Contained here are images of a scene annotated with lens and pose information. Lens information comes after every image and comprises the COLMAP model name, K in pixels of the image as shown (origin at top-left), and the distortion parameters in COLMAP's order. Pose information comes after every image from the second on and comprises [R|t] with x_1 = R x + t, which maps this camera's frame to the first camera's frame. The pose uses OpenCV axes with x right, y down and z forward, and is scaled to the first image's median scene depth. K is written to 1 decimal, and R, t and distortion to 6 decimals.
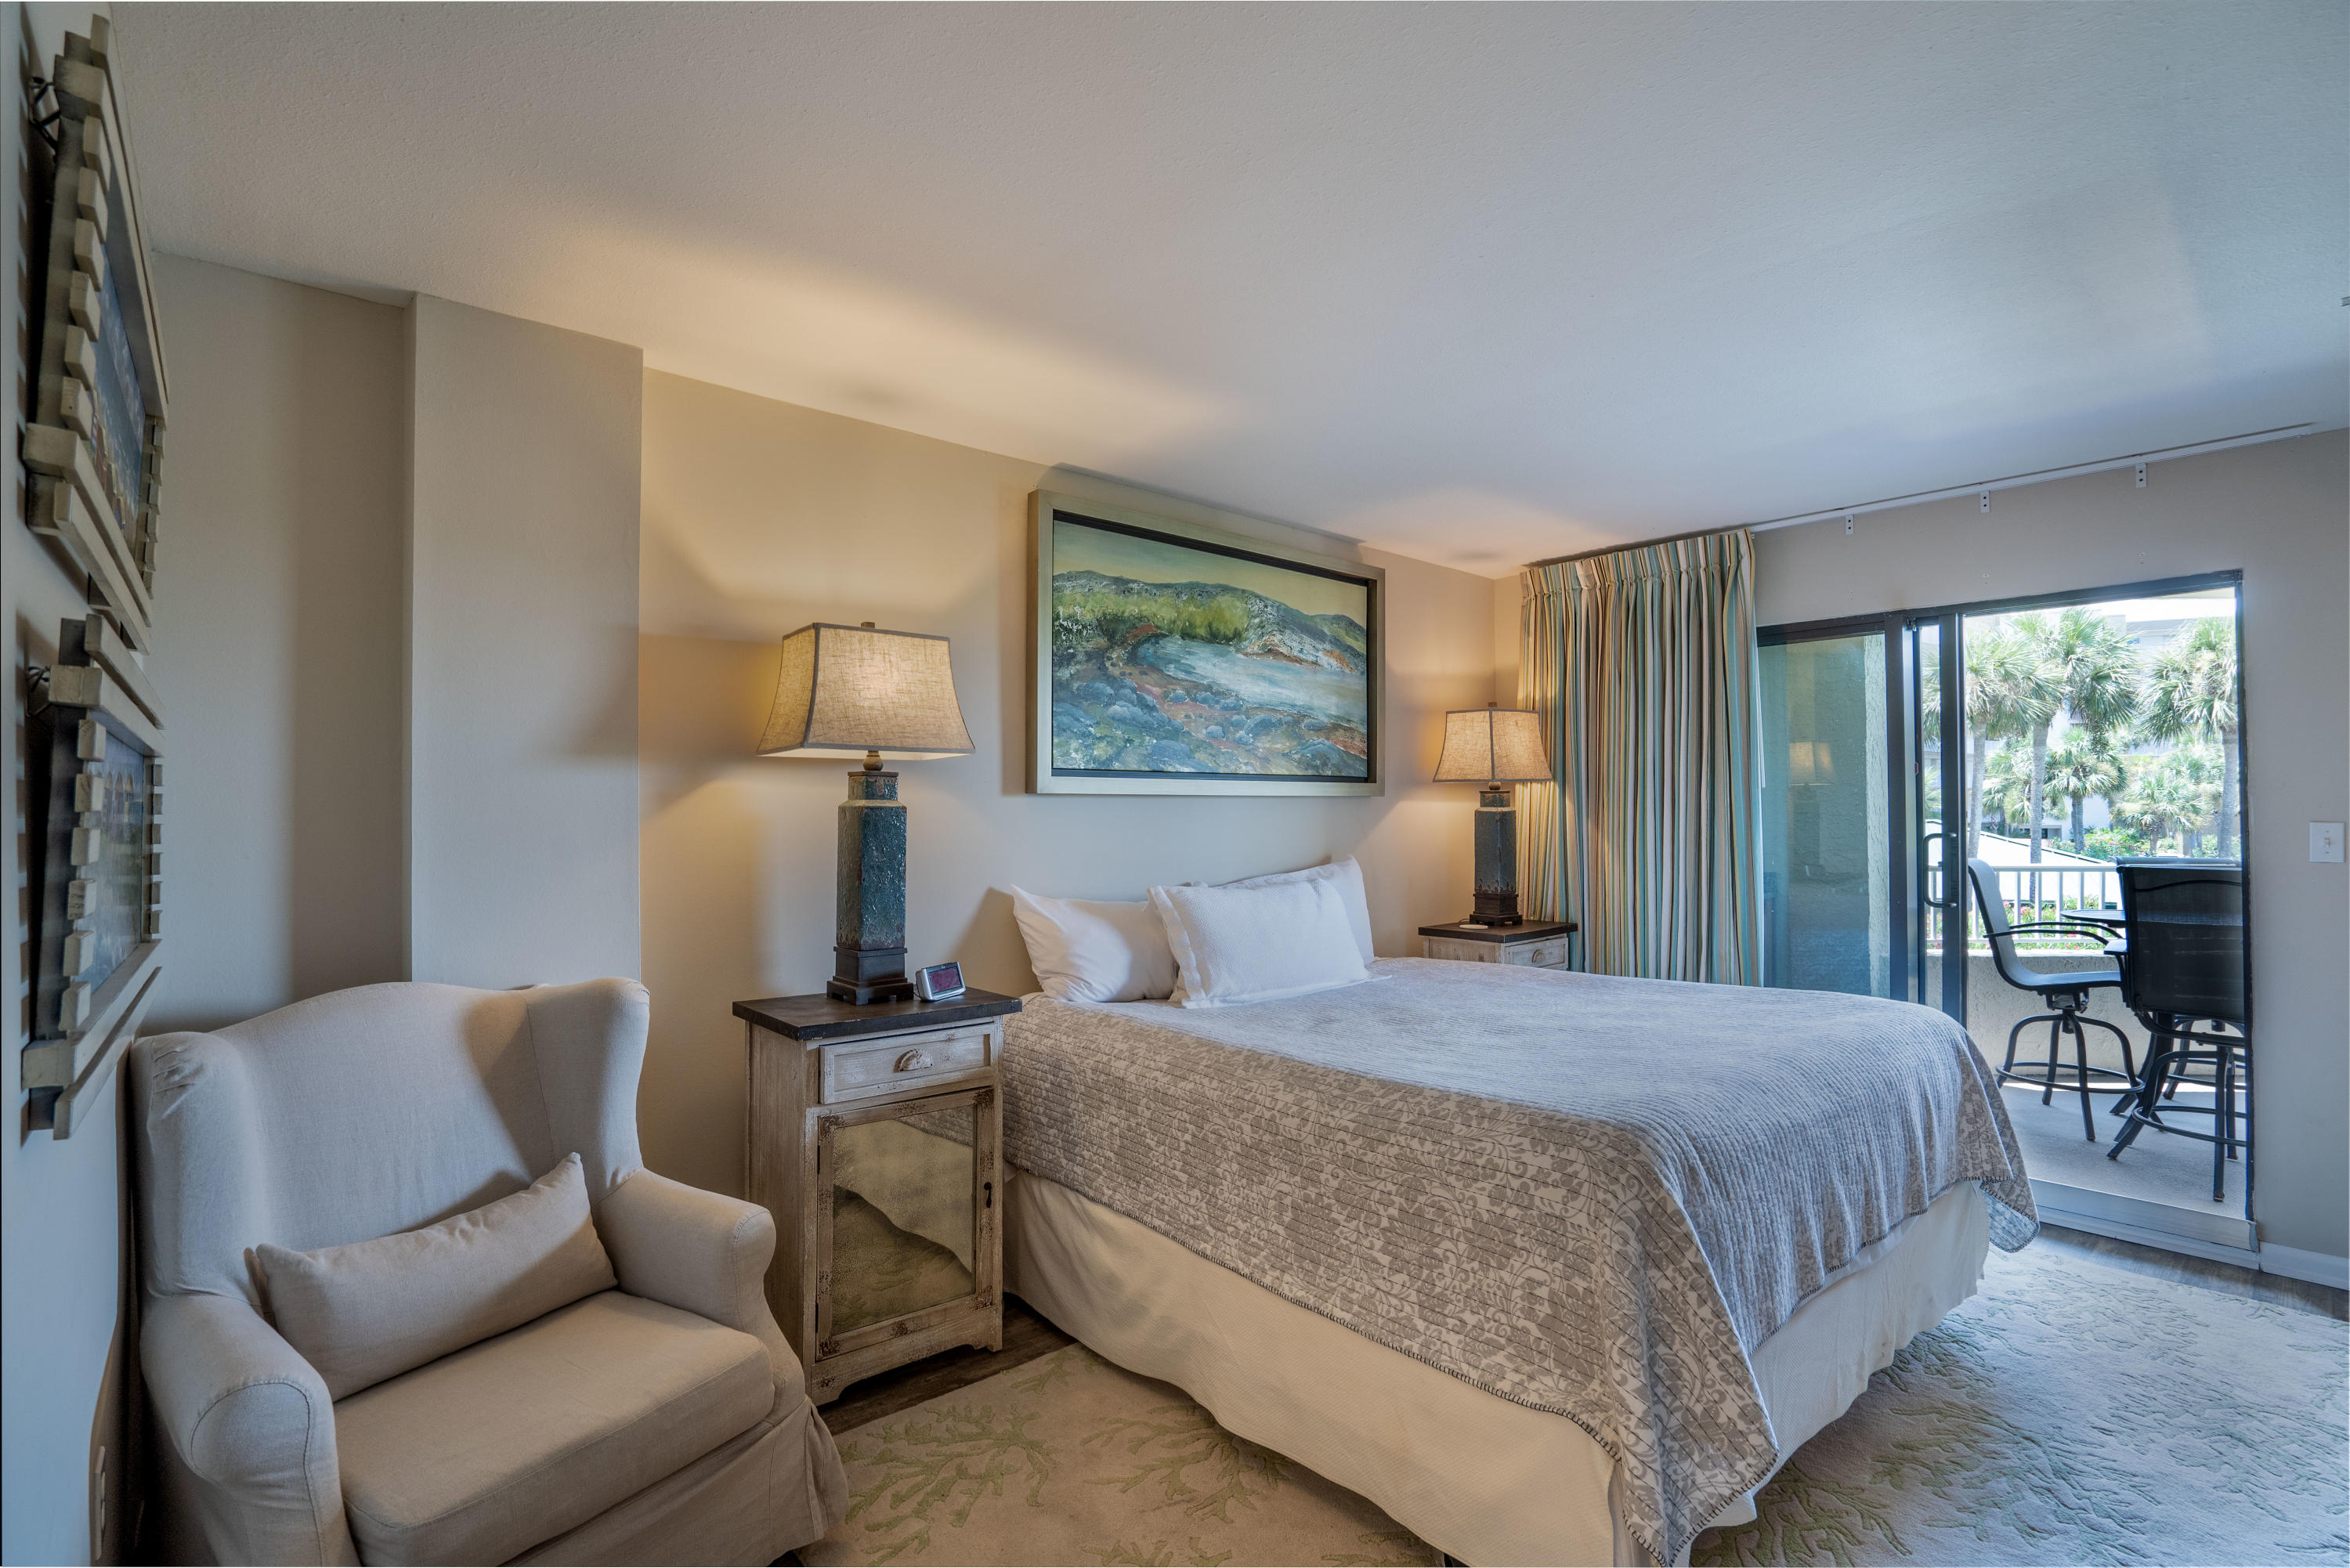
lens RADIAL K [[1019.8, 0, 1183.6], [0, 1019.8, 780.1], [0, 0, 1]] dist [-0.000660, -0.000027]
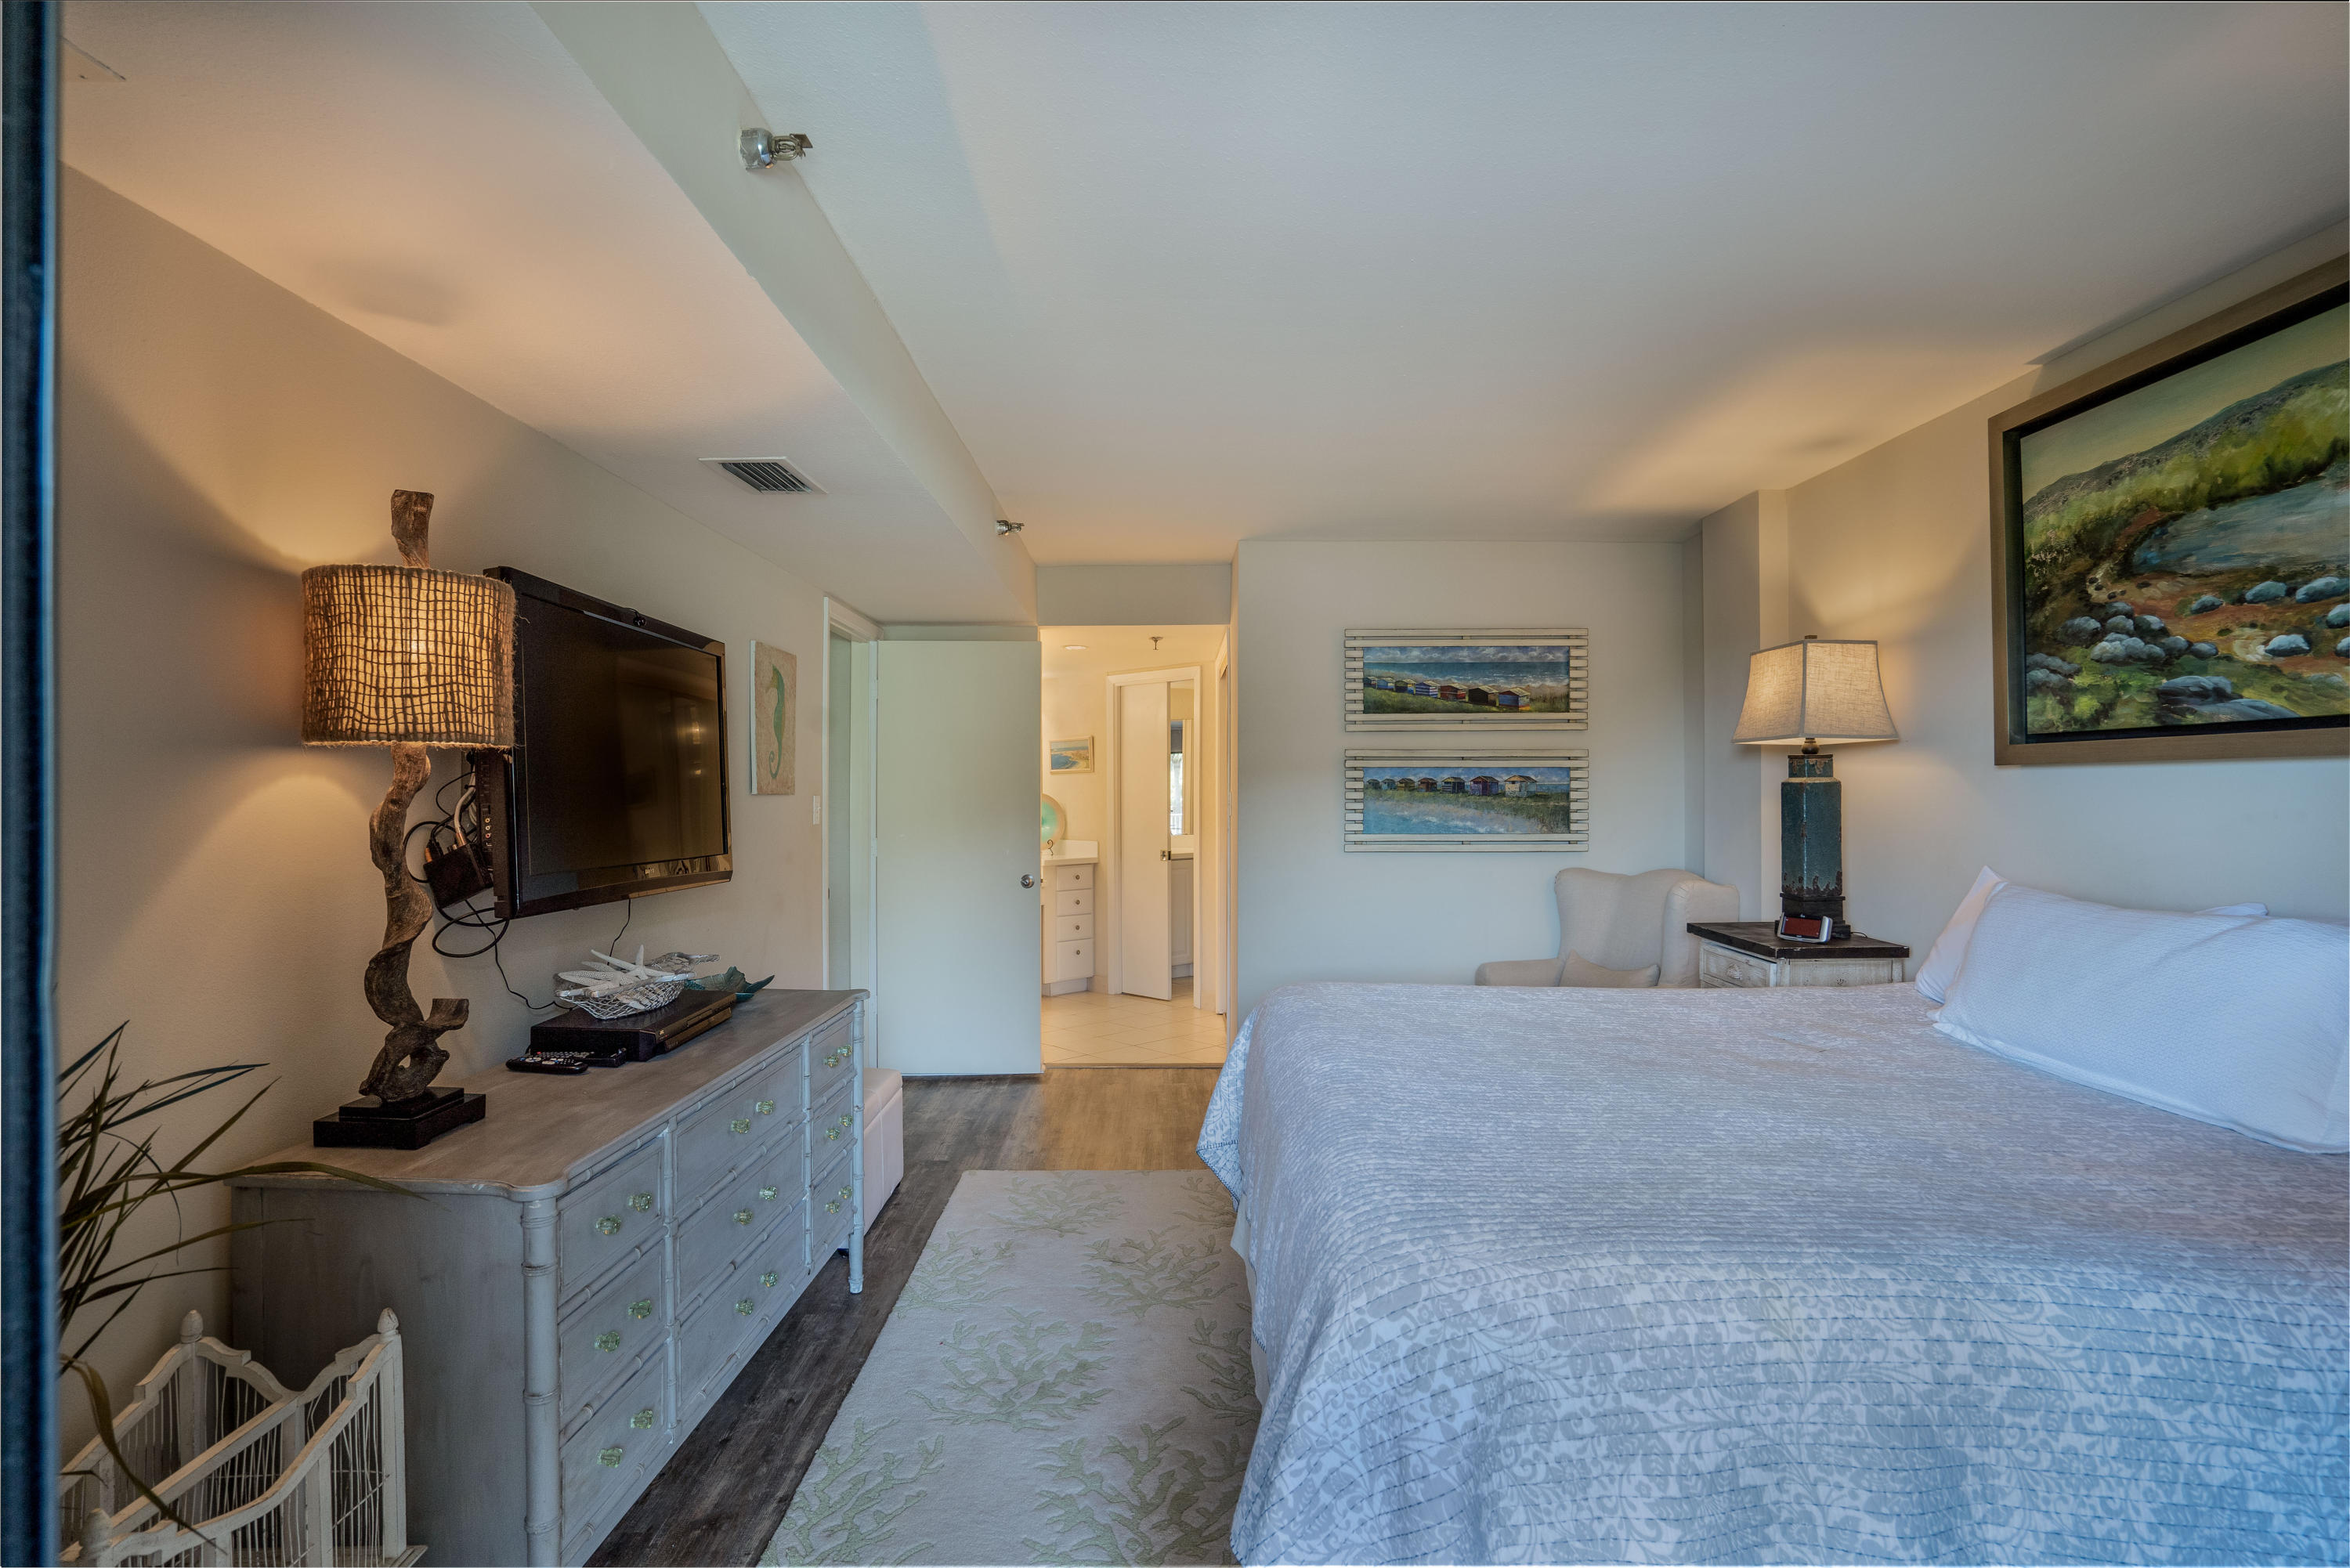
lens RADIAL K [[1142.4, 0, 1176.6], [0, 1142.4, 786.6], [0, 0, 1]] dist [0.000434, 0.000098]
pose [[-0.643296, -0.002201, -0.765614, 0.989946], [0.018369, 0.999664, -0.018308, 0.033561], [0.765397, -0.025840, -0.643040, 1.014042]]
